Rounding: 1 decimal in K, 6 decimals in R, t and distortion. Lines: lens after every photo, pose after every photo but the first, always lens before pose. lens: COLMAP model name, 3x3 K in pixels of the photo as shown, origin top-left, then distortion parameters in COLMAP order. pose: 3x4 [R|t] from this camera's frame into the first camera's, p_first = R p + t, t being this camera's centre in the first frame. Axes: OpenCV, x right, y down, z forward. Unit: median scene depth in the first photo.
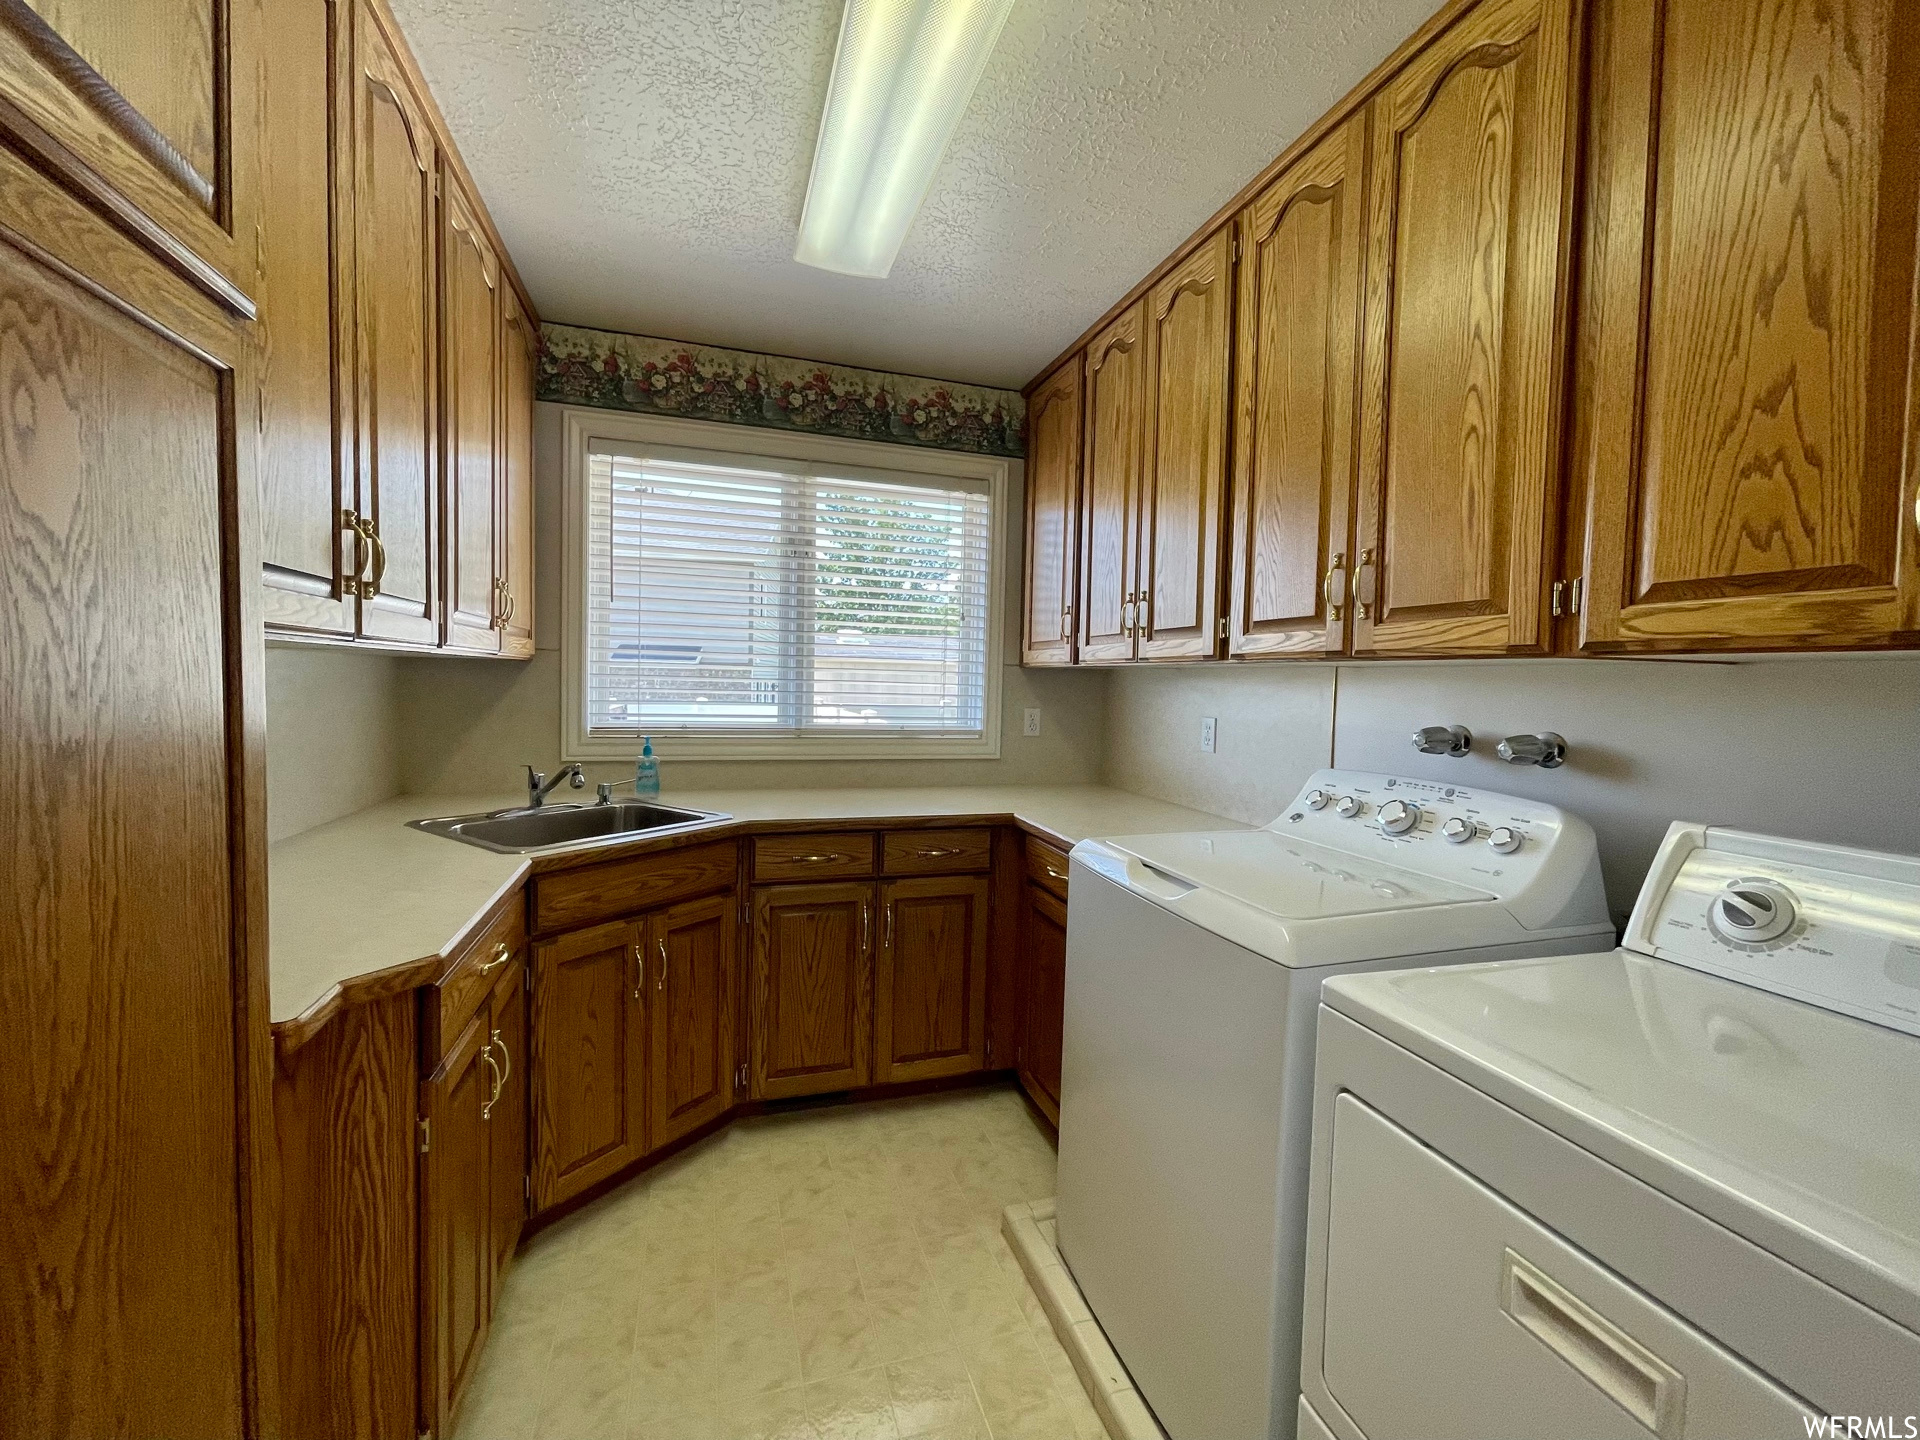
lens RADIAL K [[772.4, 0, 959.3], [0, 772.4, 713.8], [0, 0, 1]] dist [-0.006070, 0.001098]
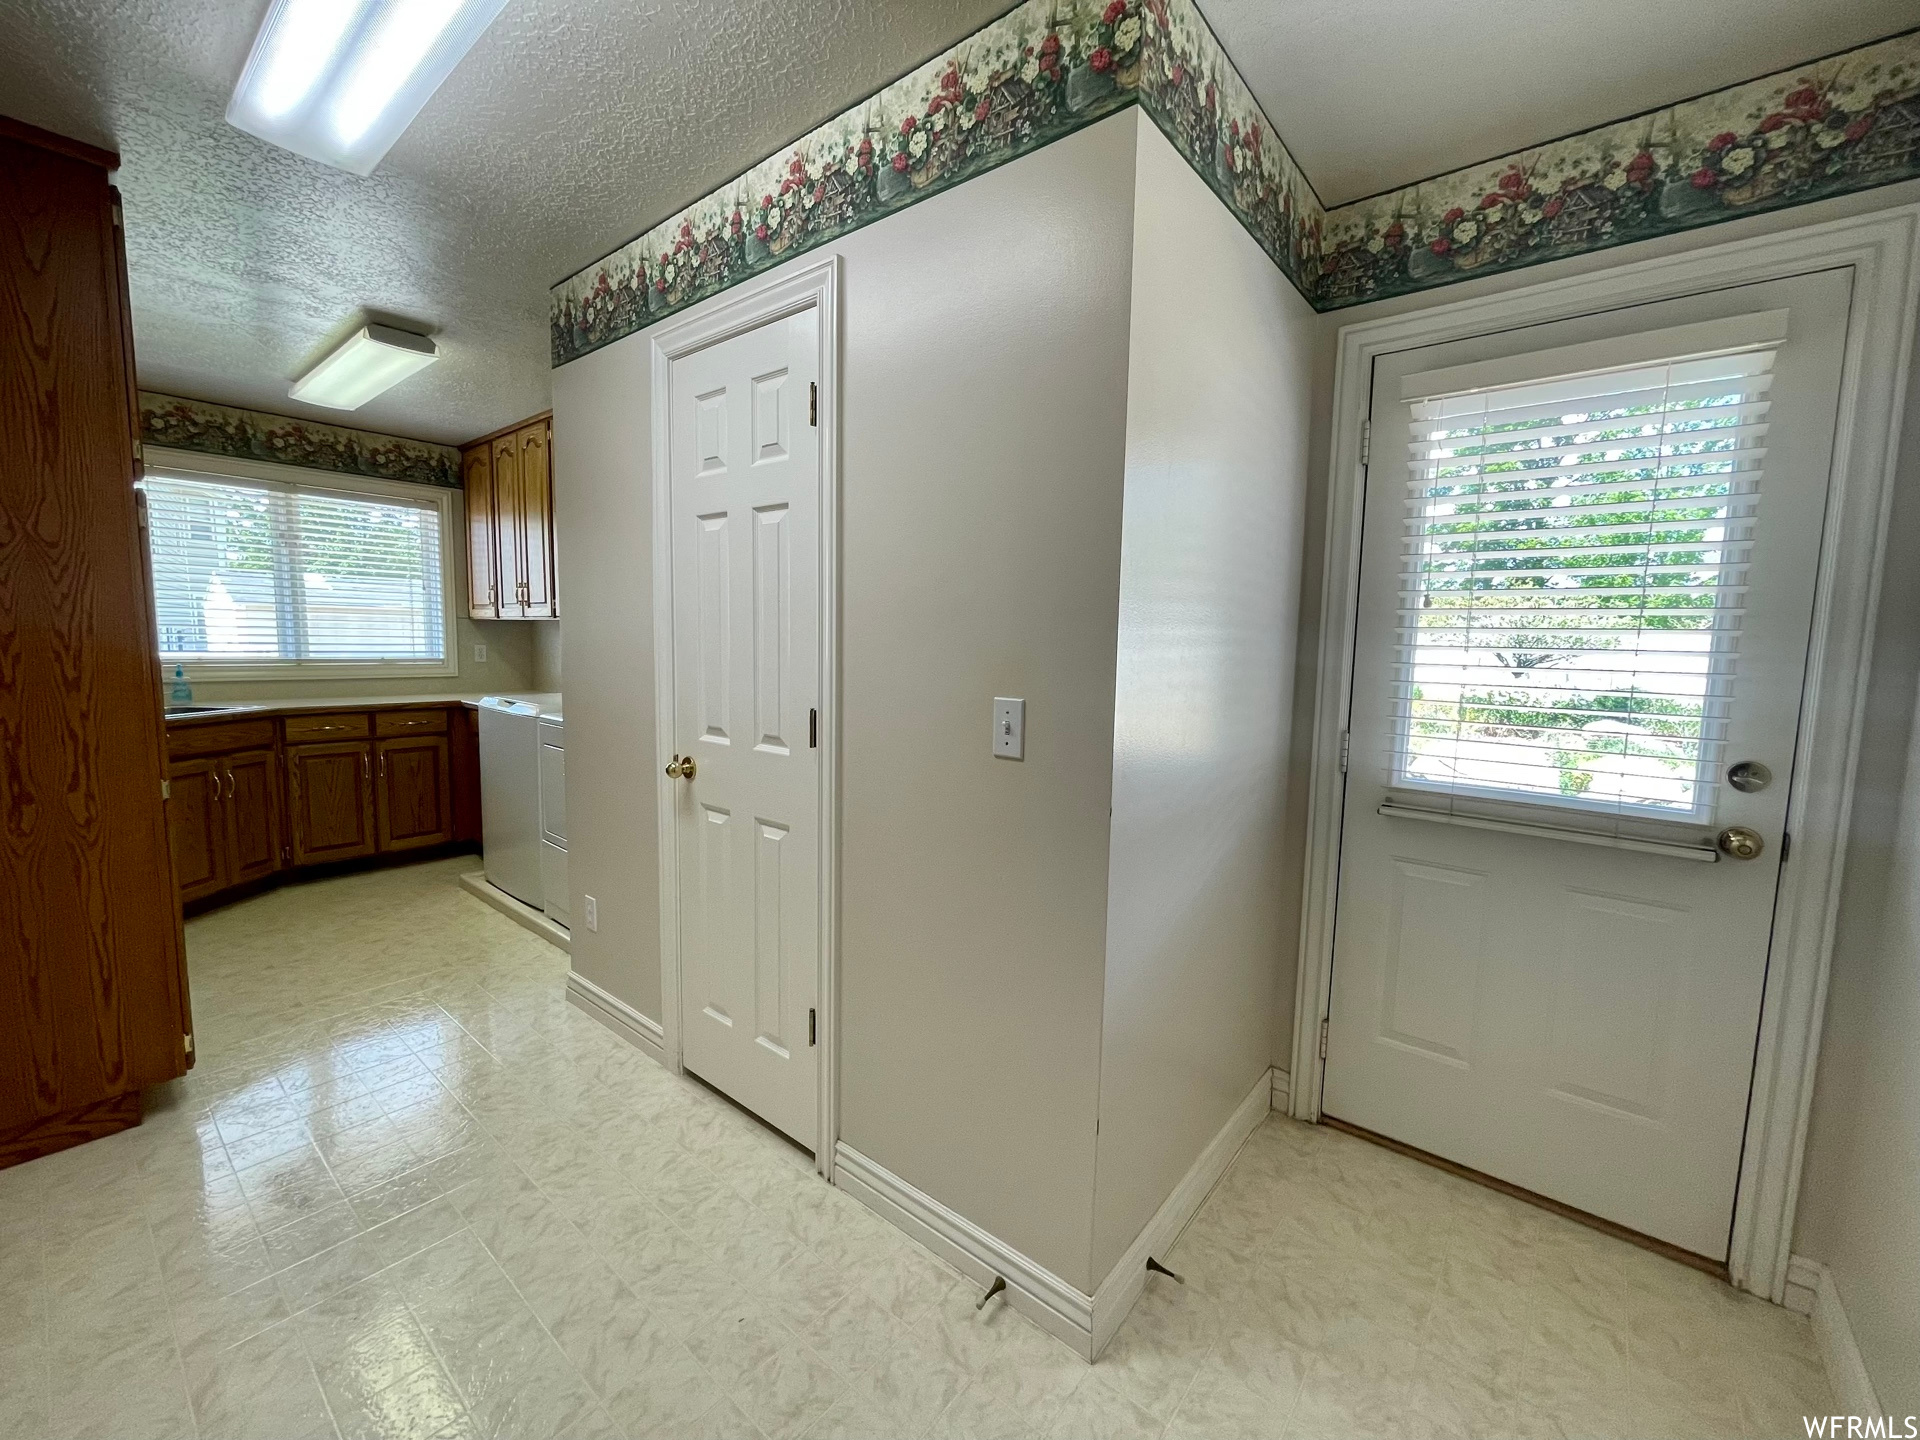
lens RADIAL K [[772.4, 0, 960.2], [0, 772.4, 717.2], [0, 0, 1]] dist [-0.006070, 0.001098]
pose [[0.842707, -0.062802, 0.534696, 0.088869], [0.023827, 0.996550, 0.079495, 0.052280], [-0.537844, -0.054251, 0.841297, -1.202380]]
